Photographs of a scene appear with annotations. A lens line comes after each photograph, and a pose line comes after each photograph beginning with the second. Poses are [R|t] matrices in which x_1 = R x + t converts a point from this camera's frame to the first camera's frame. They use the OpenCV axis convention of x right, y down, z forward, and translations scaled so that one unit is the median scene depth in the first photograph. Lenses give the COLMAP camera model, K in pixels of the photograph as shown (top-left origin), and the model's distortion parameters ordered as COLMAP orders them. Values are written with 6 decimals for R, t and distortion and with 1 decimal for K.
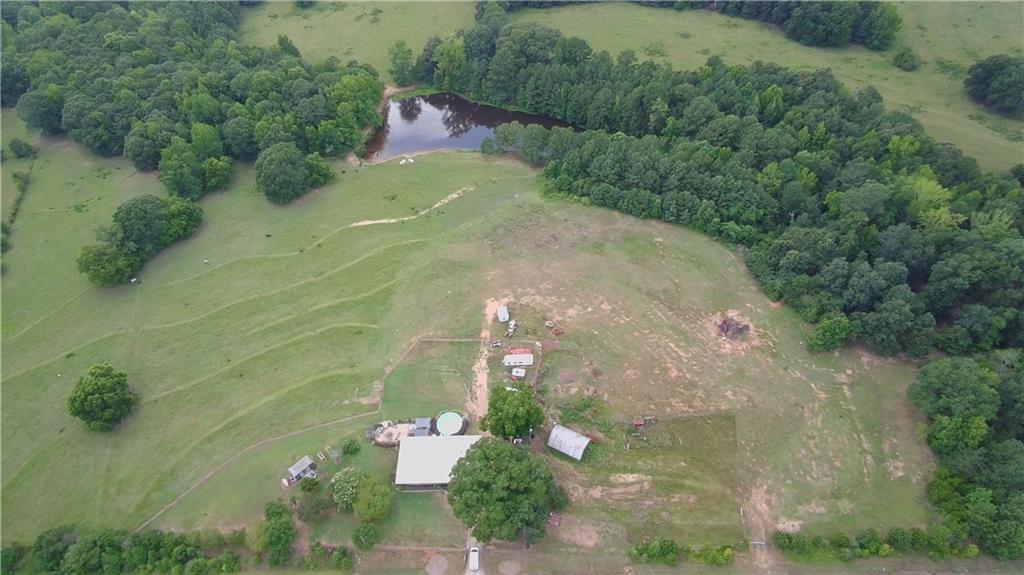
lens RADIAL K [[625.3, 0, 510.8], [0, 625.3, 282.5], [0, 0, 1]] dist [-0.067495, 0.052065]
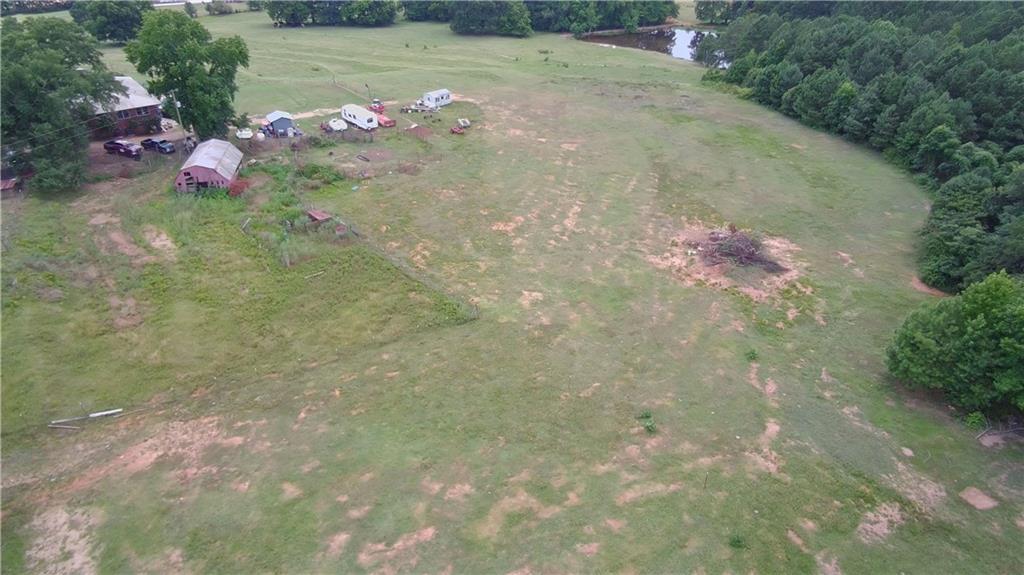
lens RADIAL K [[625.3, 0, 510.8], [0, 625.3, 282.5], [0, 0, 1]] dist [-0.067495, 0.052065]
pose [[0.630473, 0.441605, -0.638348, 0.507542], [-0.588082, 0.808516, -0.021502, 0.170625], [0.506619, 0.388957, 0.769447, 0.667090]]
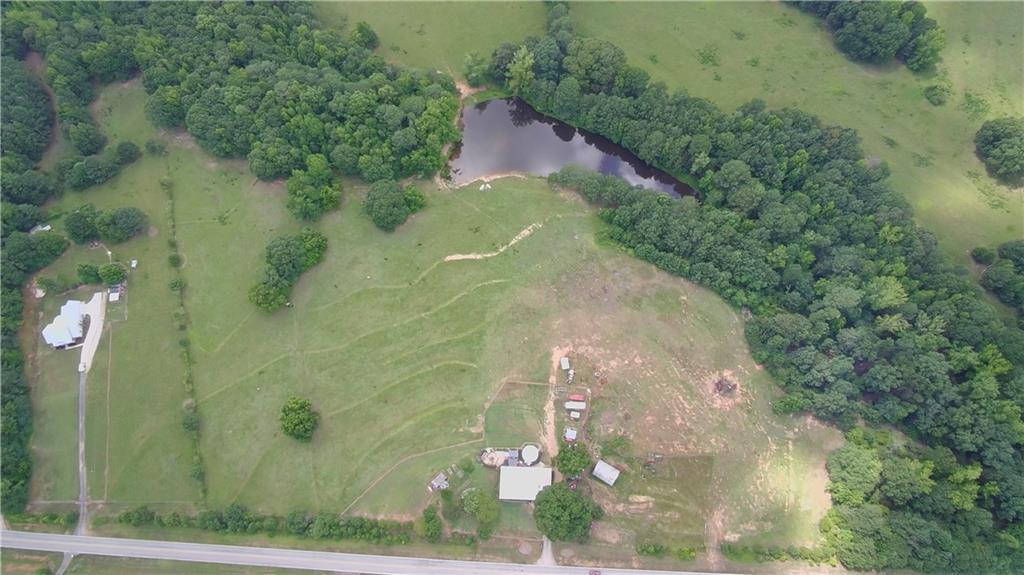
lens RADIAL K [[625.3, 0, 510.8], [0, 625.3, 282.5], [0, 0, 1]] dist [-0.067495, 0.052065]
pose [[0.998775, 0.045625, -0.019160, -0.120881], [-0.035170, 0.926853, 0.373773, -0.667853], [0.034812, -0.372641, 0.927322, -0.258958]]
